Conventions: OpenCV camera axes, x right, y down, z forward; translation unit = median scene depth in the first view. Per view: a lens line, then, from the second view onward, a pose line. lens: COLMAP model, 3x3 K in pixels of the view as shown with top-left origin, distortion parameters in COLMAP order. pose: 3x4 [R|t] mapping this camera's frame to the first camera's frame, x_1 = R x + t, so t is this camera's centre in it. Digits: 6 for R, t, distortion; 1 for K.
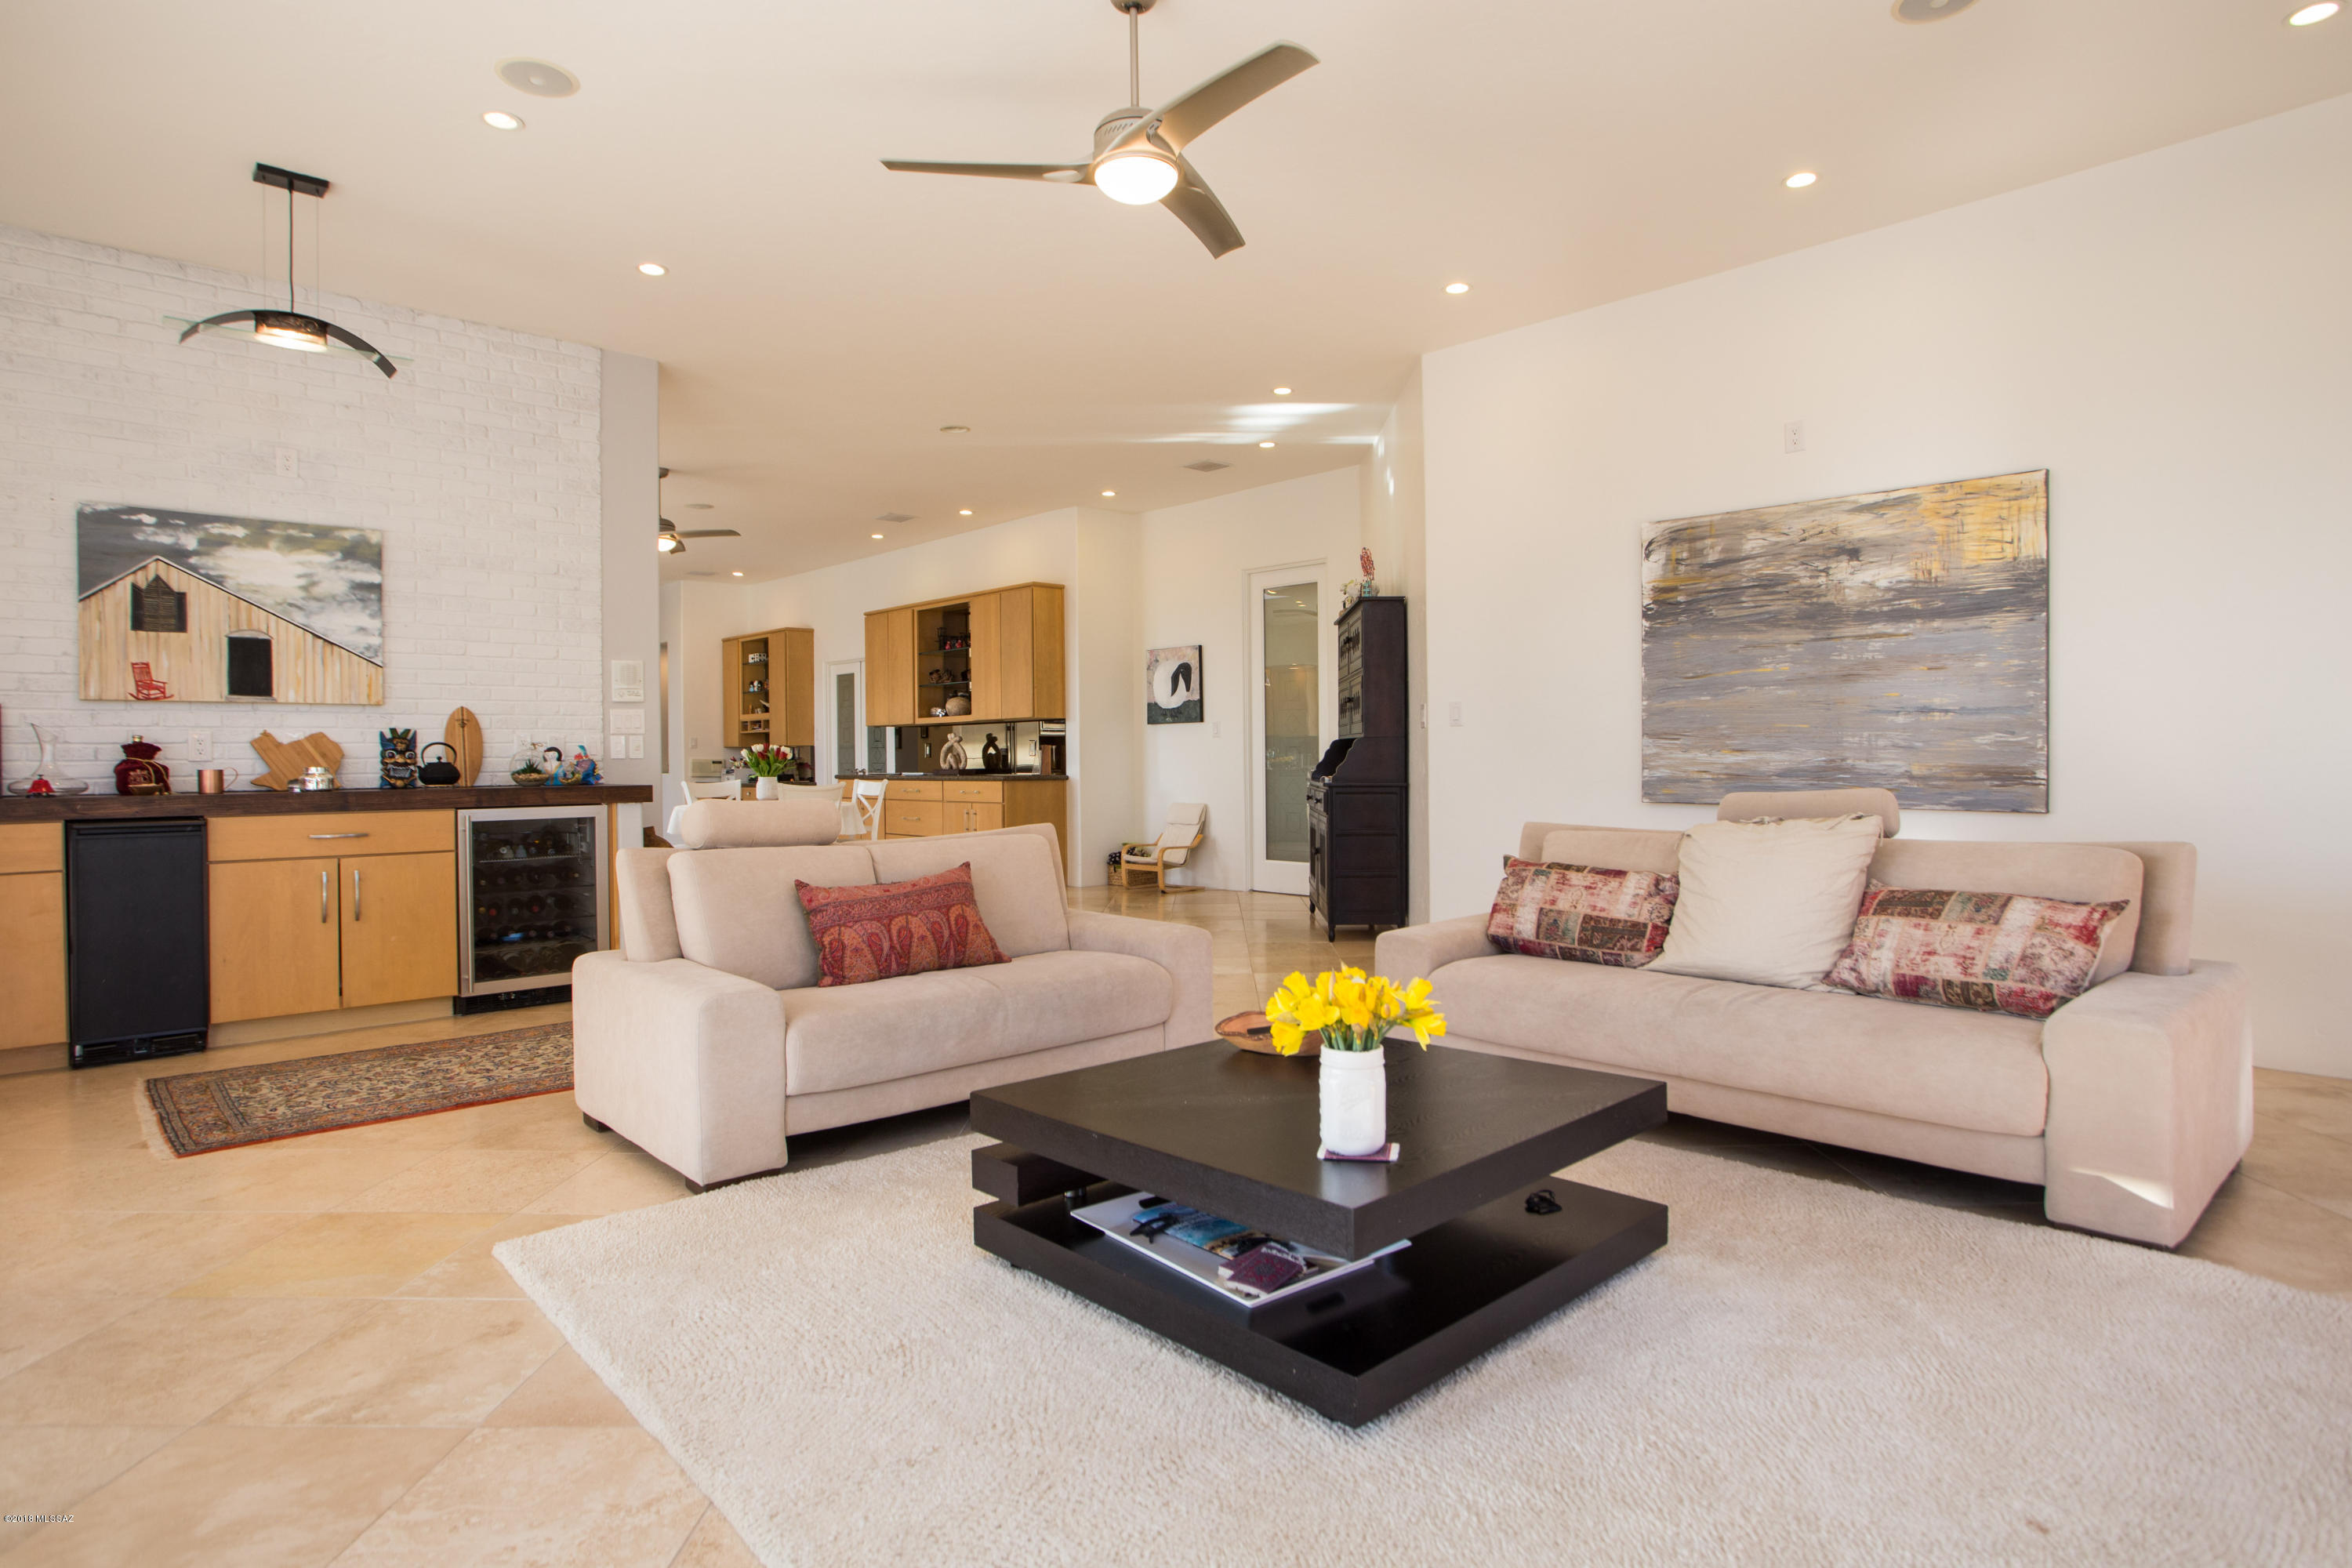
lens RADIAL K [[1255.3, 0, 1171.0], [0, 1255.3, 765.4], [0, 0, 1]] dist [-0.071166, 0.036781]
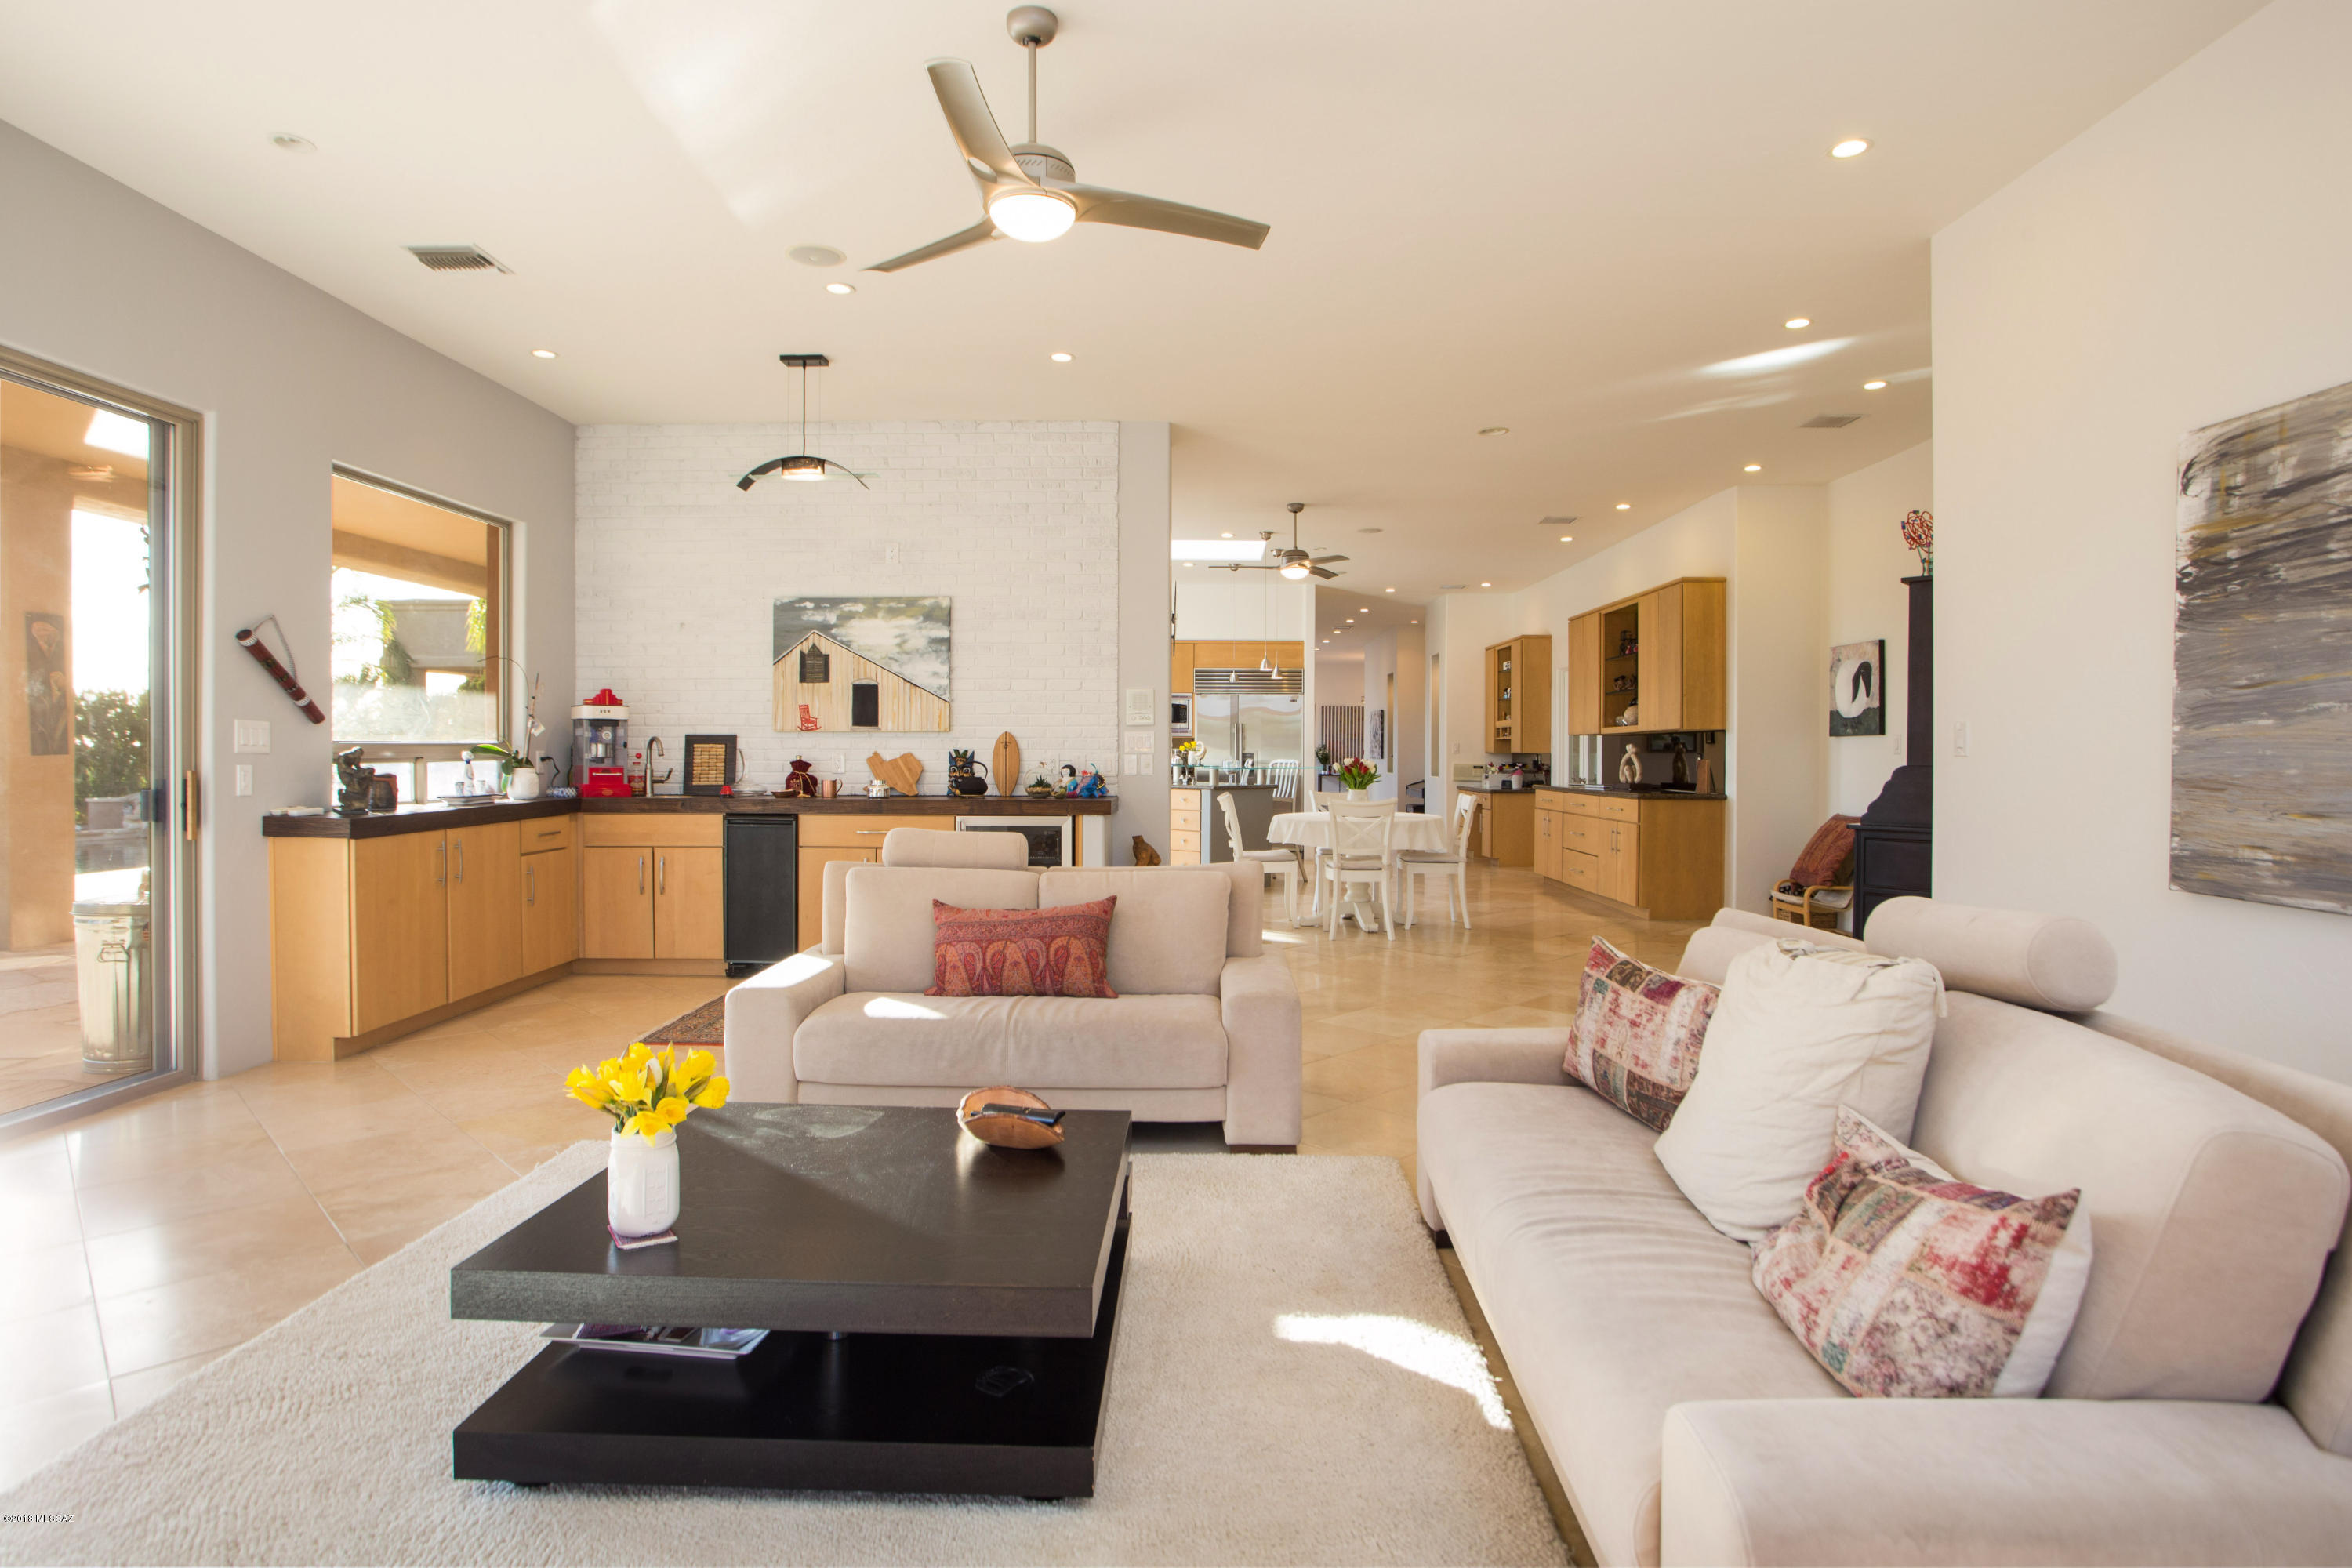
lens RADIAL K [[1231.5, 0, 1170.8], [0, 1231.5, 768.6], [0, 0, 1]] dist [-0.078982, 0.037824]
pose [[0.716217, 0.019948, -0.697593, 0.437164], [-0.014123, 0.999801, 0.014089, -0.031985], [0.697735, -0.000239, 0.716356, 0.236200]]
